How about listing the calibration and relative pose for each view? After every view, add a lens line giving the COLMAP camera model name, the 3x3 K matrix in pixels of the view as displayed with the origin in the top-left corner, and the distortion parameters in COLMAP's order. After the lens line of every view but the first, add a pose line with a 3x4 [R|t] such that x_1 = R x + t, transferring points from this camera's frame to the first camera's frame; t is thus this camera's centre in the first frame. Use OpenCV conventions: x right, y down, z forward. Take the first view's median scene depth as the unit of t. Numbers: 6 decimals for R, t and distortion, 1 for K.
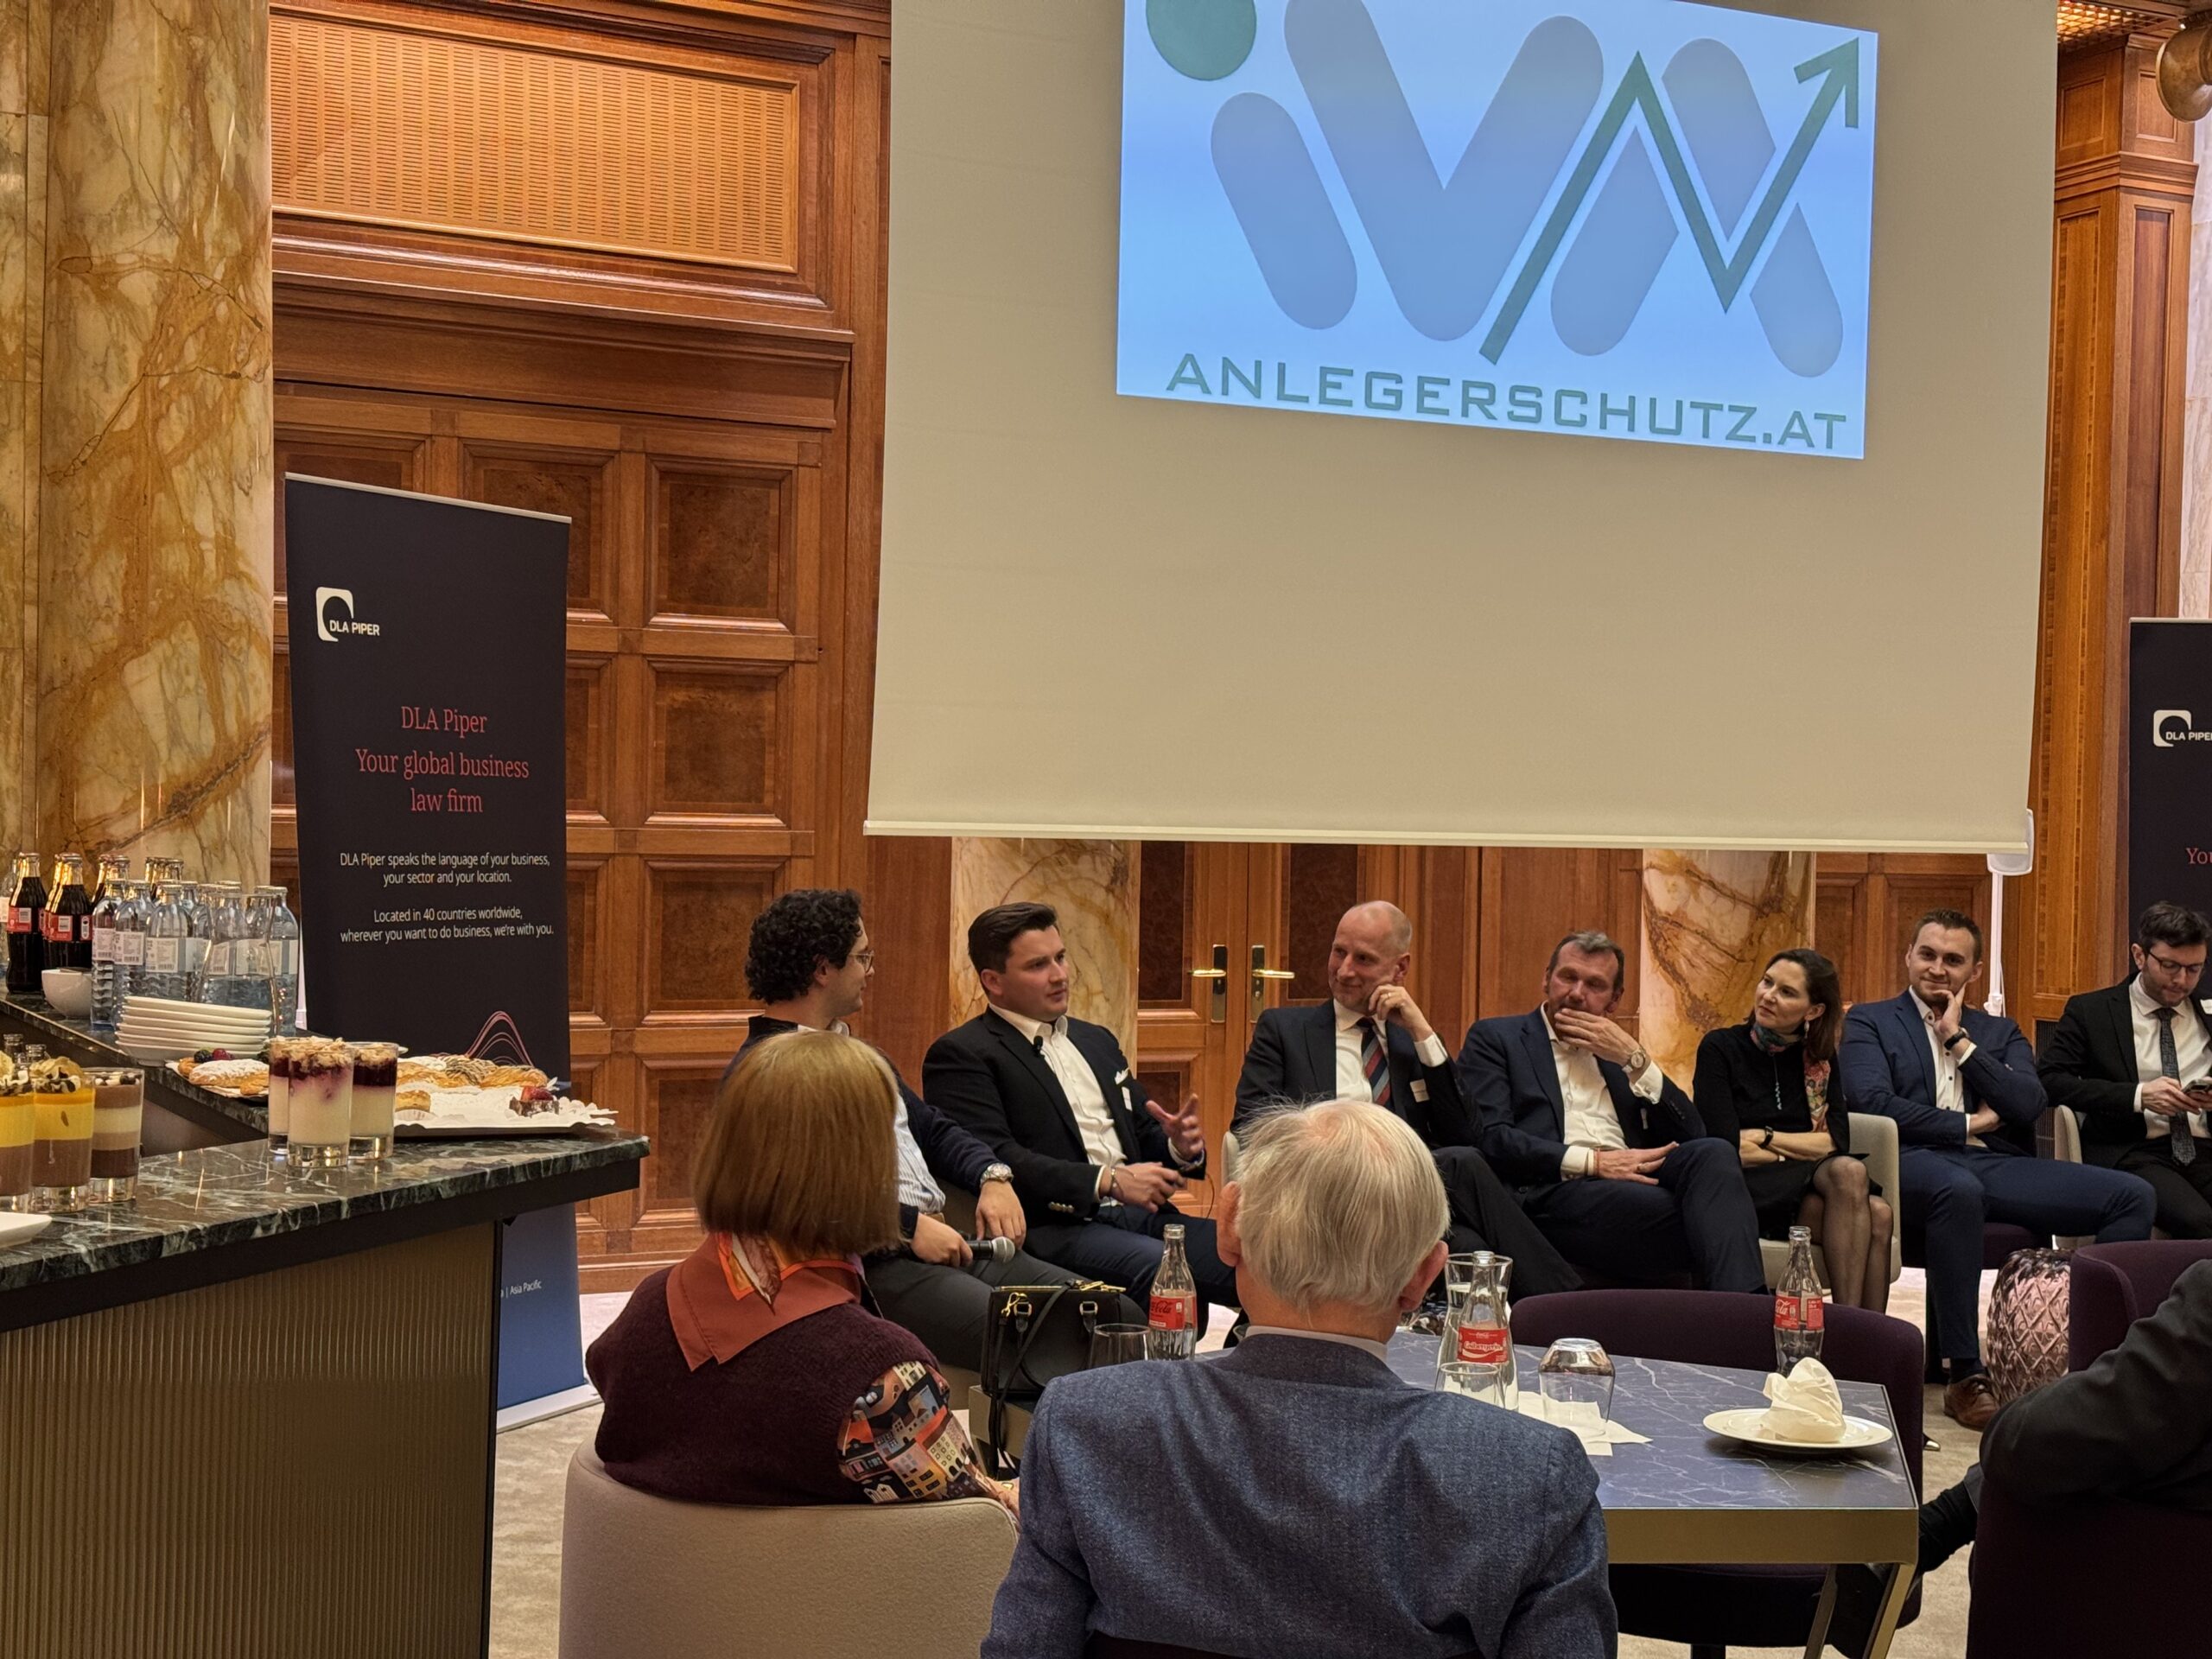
lens RADIAL K [[3059.2, 0, 1122.5], [0, 3059.2, 847.1], [0, 0, 1]] dist [0.193312, -0.379695]
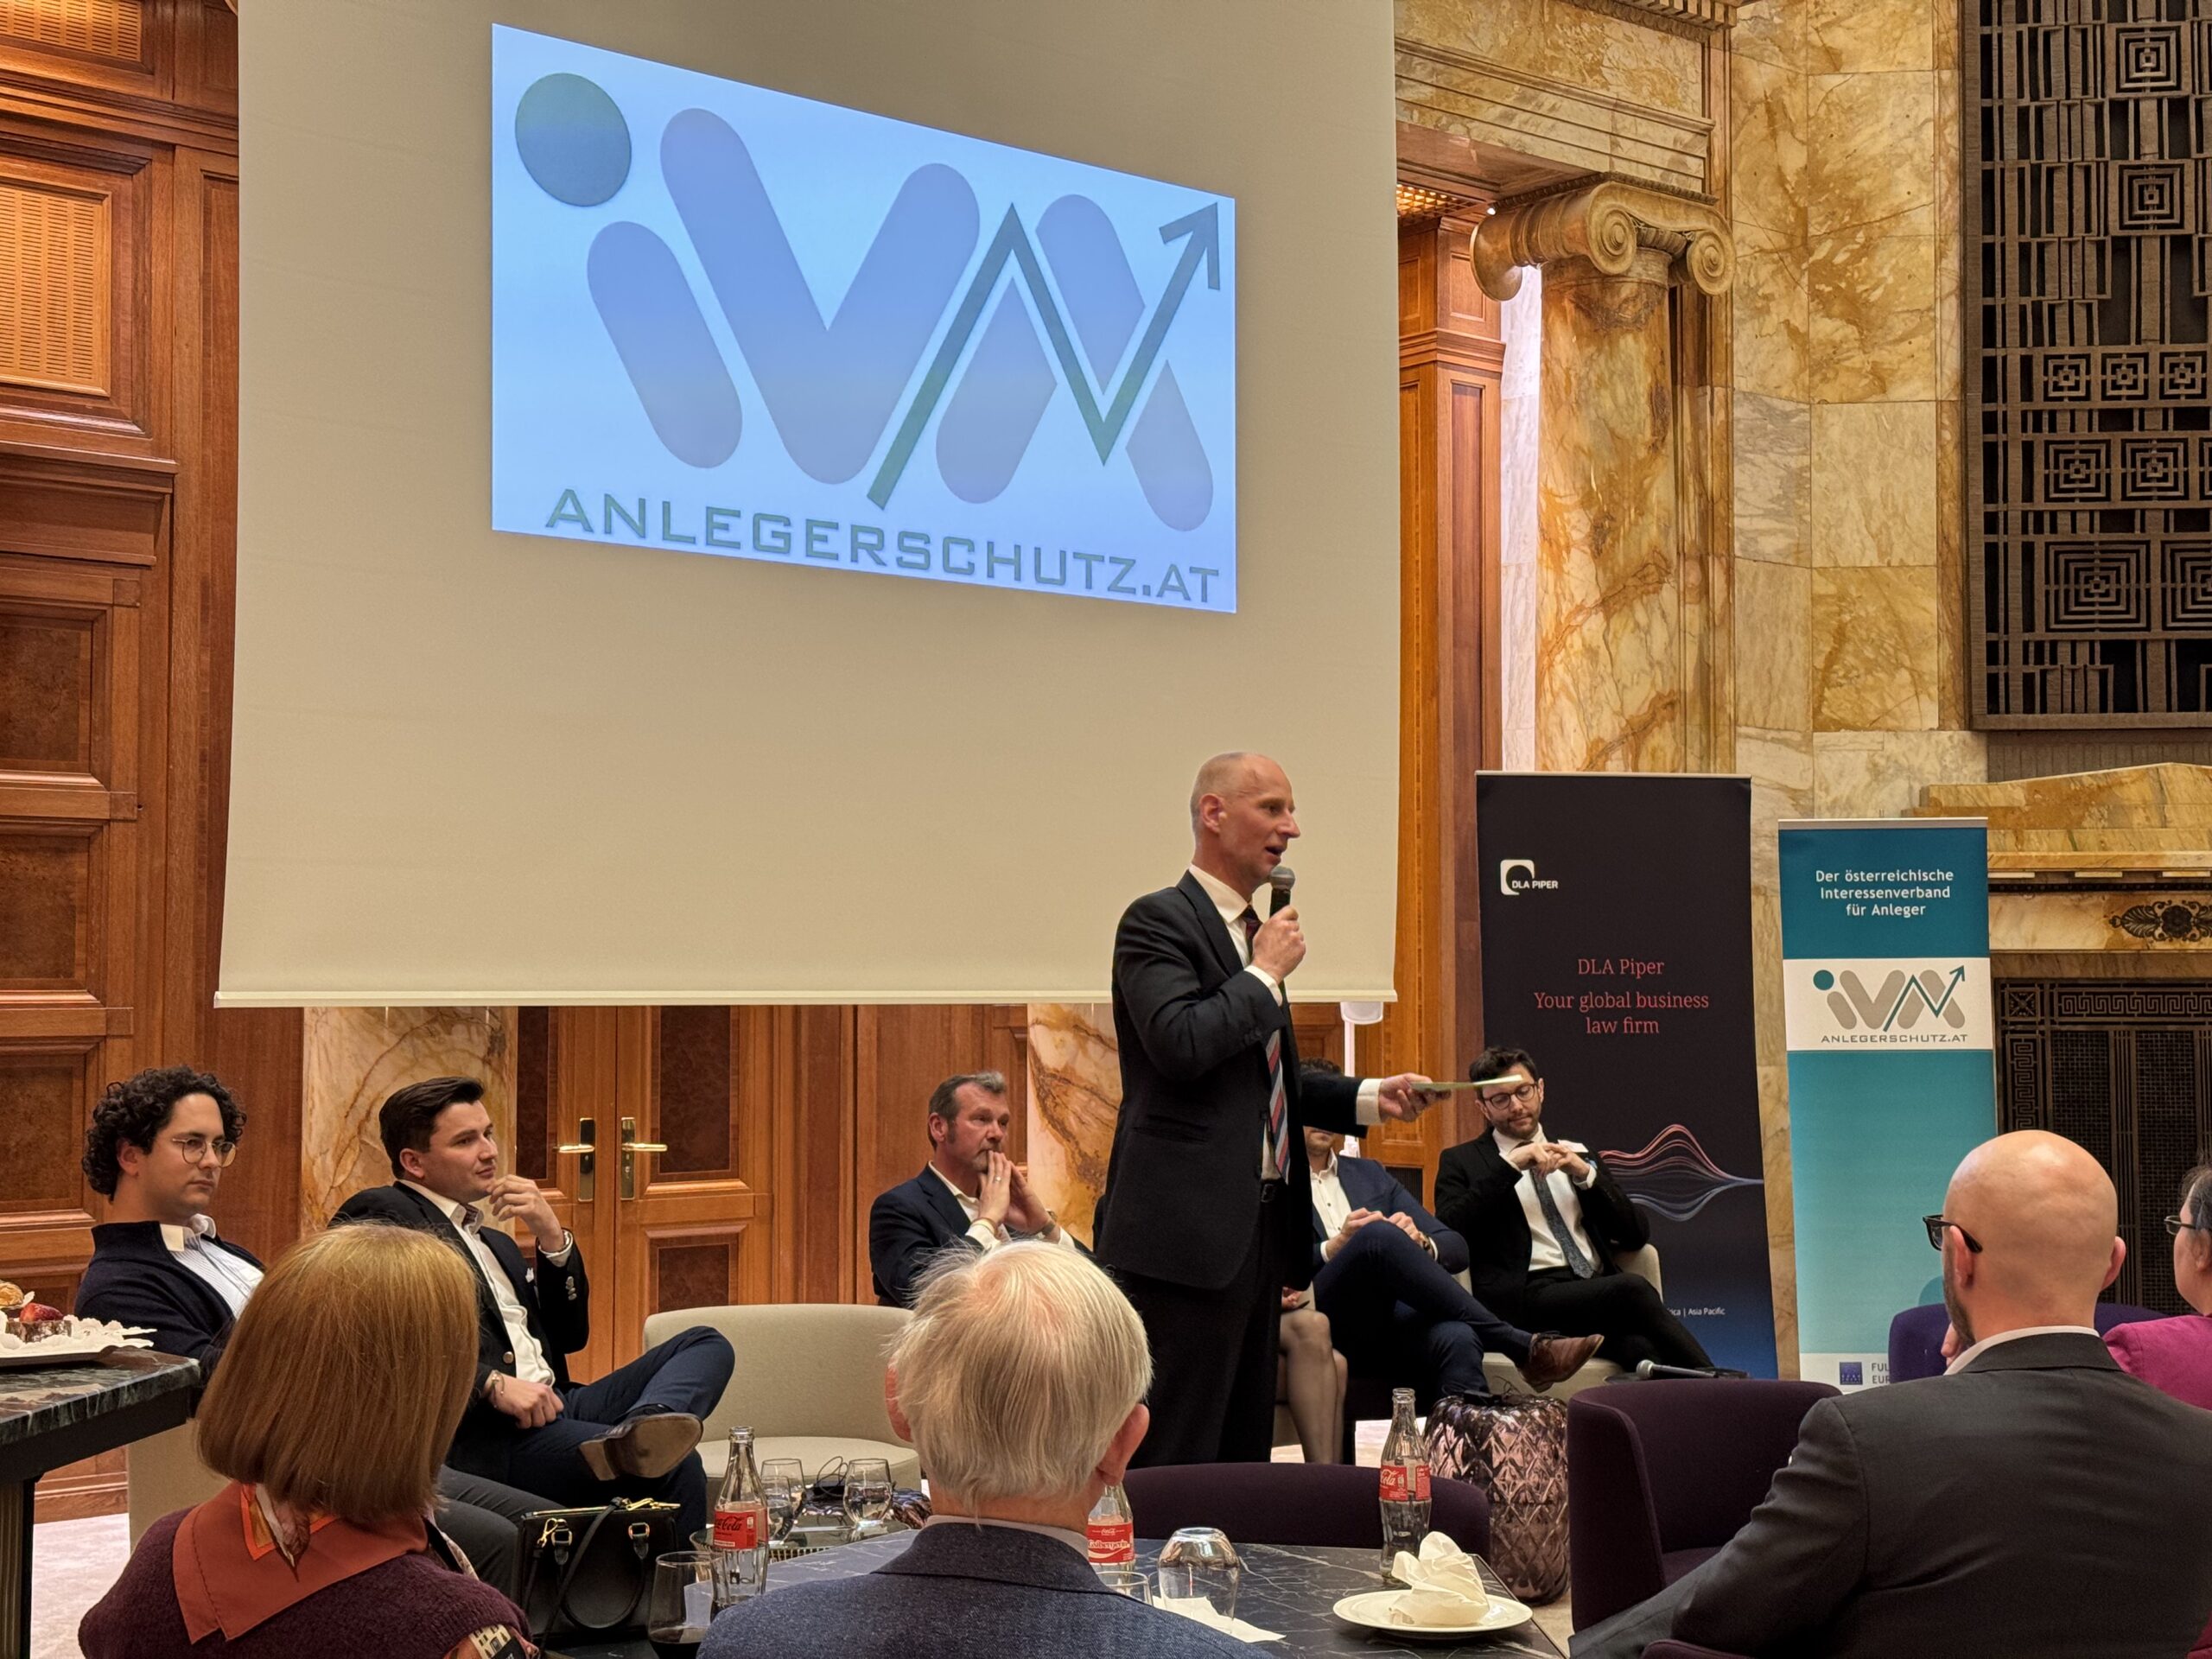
lens RADIAL K [[3054.1, 0, 1109.5], [0, 3054.1, 840.2], [0, 0, 1]] dist [0.188865, -0.344092]
pose [[0.972390, -0.009973, 0.233150, -0.034931], [0.023473, 0.998199, -0.055200, 0.002832], [-0.232180, 0.059148, 0.970873, 0.046360]]
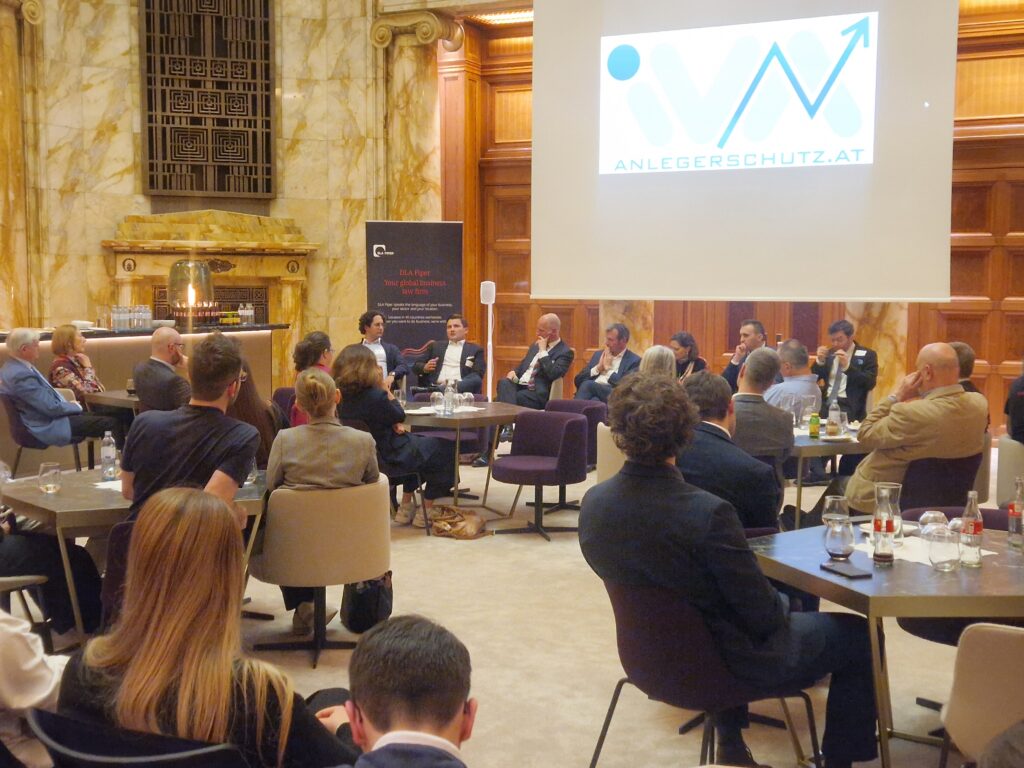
lens RADIAL K [[1322.8, 0, 492.3], [0, 1322.8, 383.0], [0, 0, 1]] dist [0.099459, -0.110939]
pose [[0.582637, 0.045466, -0.811459, 1.066148], [0.000249, 0.998424, 0.056121, 0.007488], [0.812732, -0.032901, 0.581708, -0.005030]]
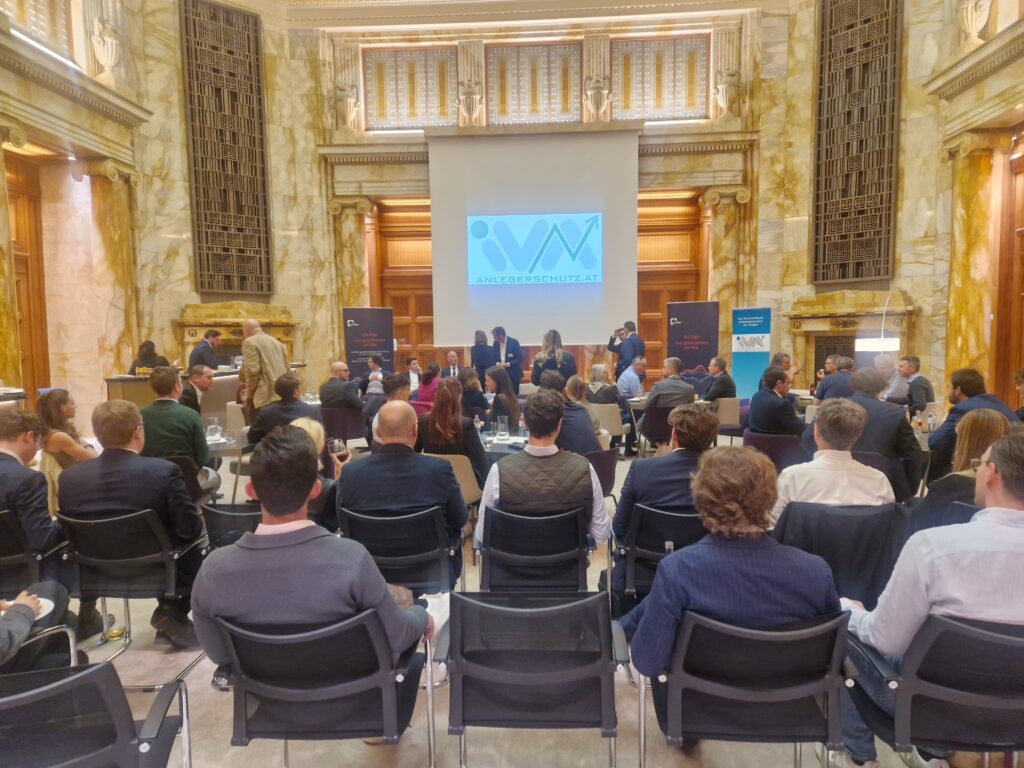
lens RADIAL K [[678.8, 0, 513.8], [0, 678.8, 387.4], [0, 0, 1]] dist [0.085104, -0.068585]
pose [[0.861304, 0.004835, -0.508067, 0.804652], [0.028057, 0.997976, 0.057061, 0.004427], [0.507315, -0.063402, 0.859425, -0.291939]]
